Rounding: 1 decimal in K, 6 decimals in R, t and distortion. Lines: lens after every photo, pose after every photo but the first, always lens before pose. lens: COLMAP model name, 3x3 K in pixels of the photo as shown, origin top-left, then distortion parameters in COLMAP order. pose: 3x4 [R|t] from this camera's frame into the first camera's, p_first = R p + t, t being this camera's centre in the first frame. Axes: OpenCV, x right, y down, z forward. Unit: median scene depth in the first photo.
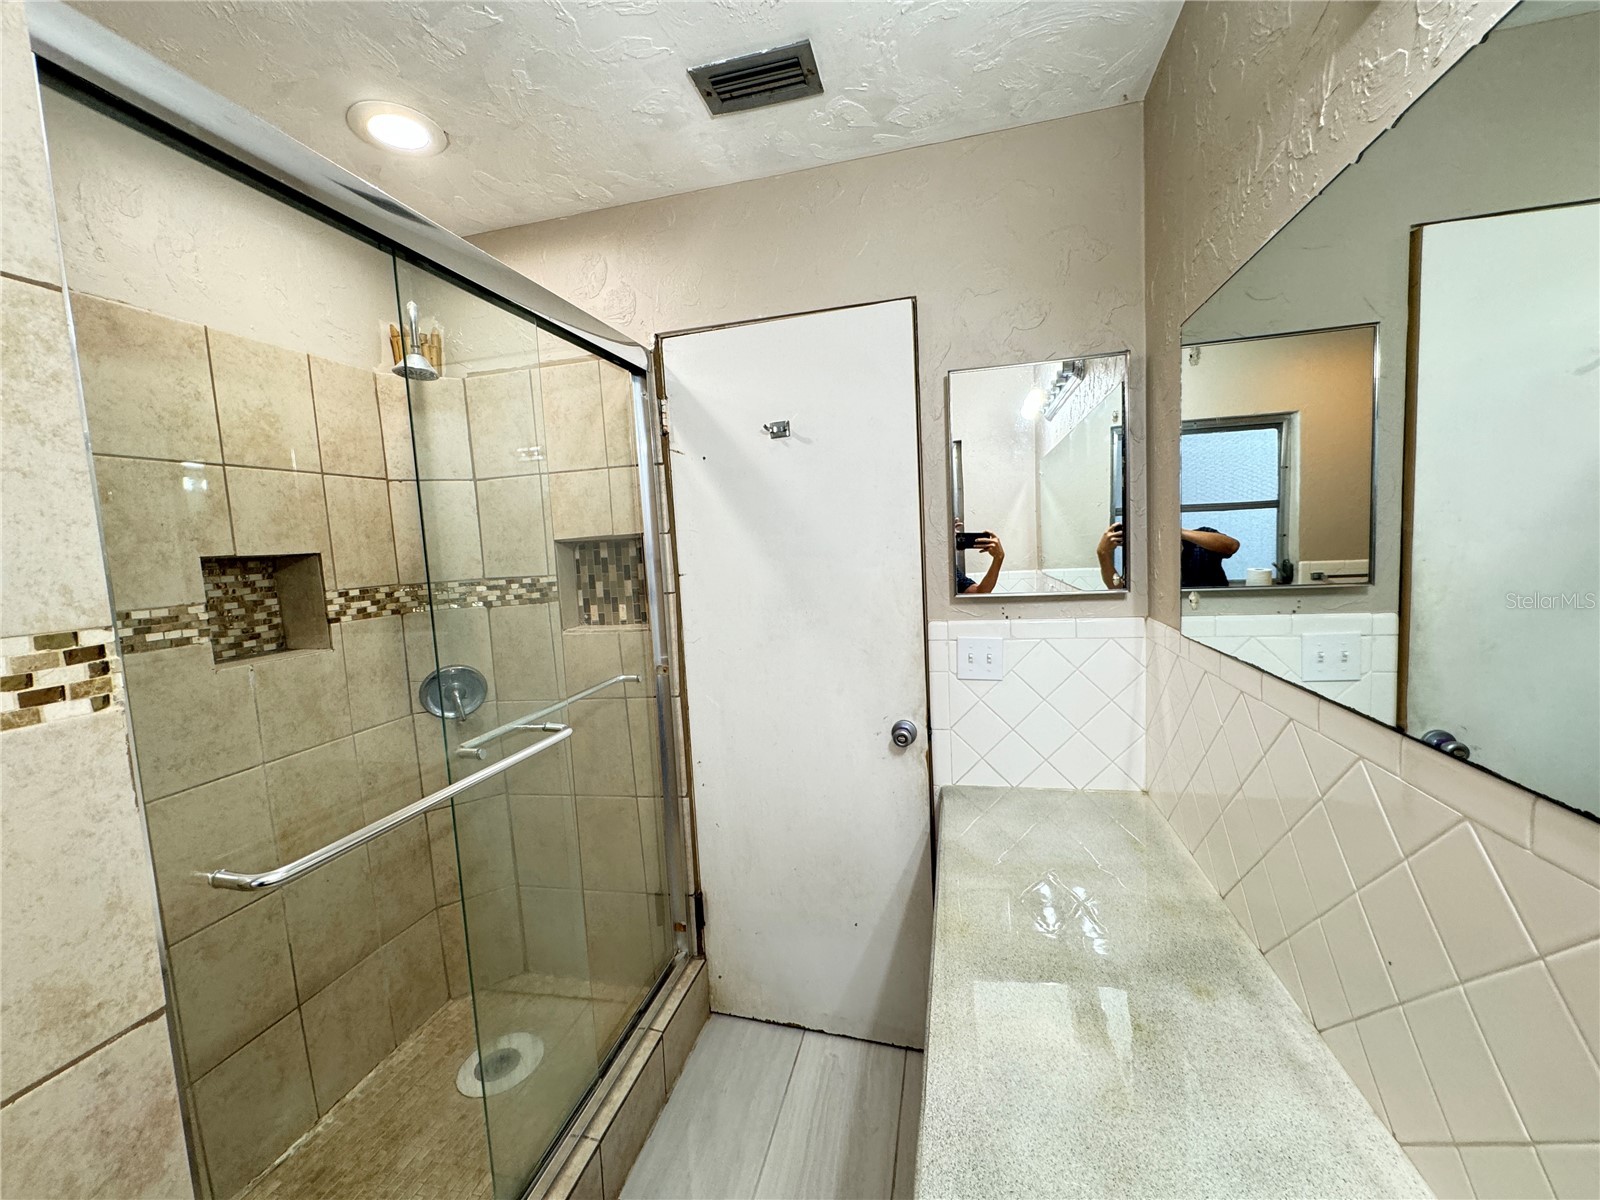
lens RADIAL K [[641.1, 0, 801.8], [0, 641.1, 602.0], [0, 0, 1]] dist [0.001919, 0.001682]
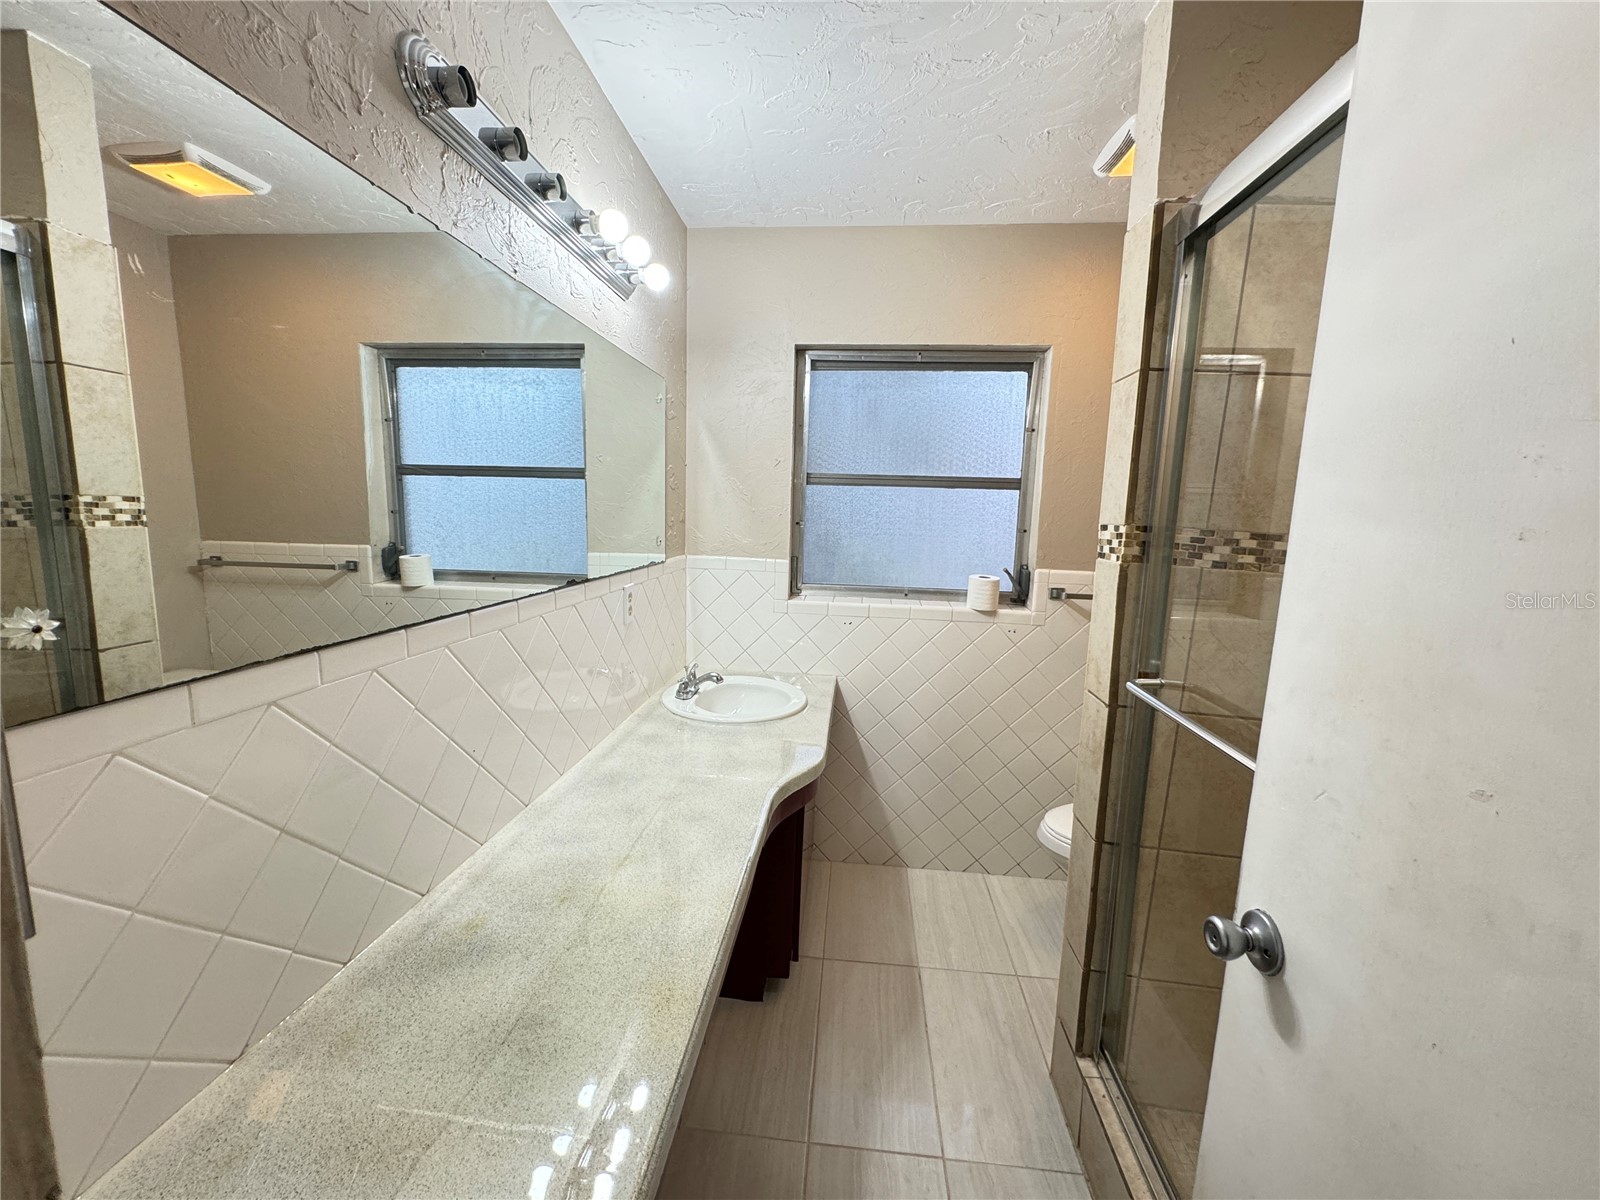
lens RADIAL K [[641.1, 0, 799.8], [0, 641.1, 602.2], [0, 0, 1]] dist [0.001919, 0.001682]
pose [[-0.989256, 0.043405, -0.139605, 0.220259], [0.009427, 0.971862, 0.235364, -0.154696], [0.145893, 0.231519, -0.961829, 2.011789]]
